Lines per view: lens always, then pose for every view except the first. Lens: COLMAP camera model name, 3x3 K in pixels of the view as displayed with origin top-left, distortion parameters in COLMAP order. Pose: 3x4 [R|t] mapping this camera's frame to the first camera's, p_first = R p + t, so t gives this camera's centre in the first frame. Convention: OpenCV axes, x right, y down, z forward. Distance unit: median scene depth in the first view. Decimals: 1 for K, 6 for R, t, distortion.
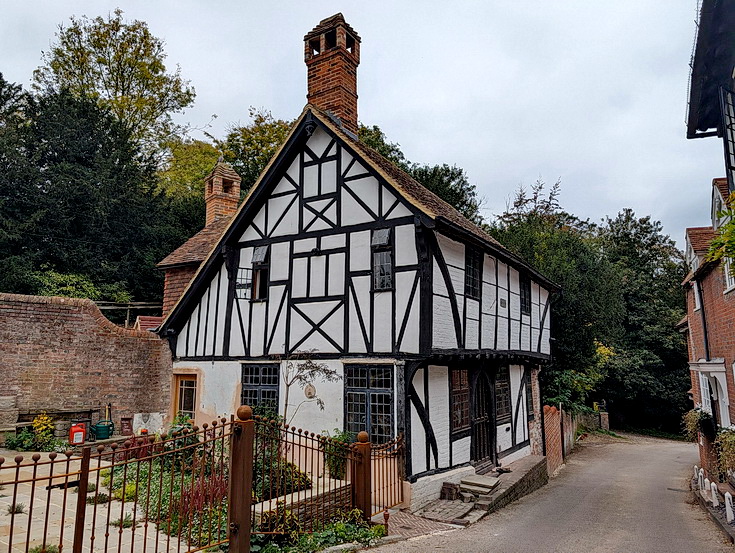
lens RADIAL K [[517.2, 0, 367.5], [0, 517.2, 276.5], [0, 0, 1]] dist [0.030216, -0.003311]
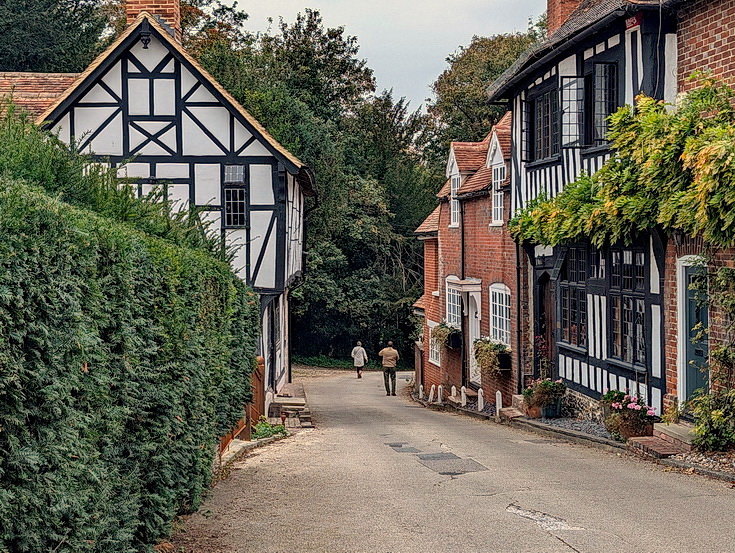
lens RADIAL K [[1129.4, 0, 367.5], [0, 1129.4, 276.5], [0, 0, 1]] dist [0.037657, -0.022283]
pose [[0.838517, -0.025377, 0.544284, -0.863949], [-0.077589, 0.983175, 0.165371, -0.237812], [-0.539323, -0.180897, 0.822440, -0.881703]]
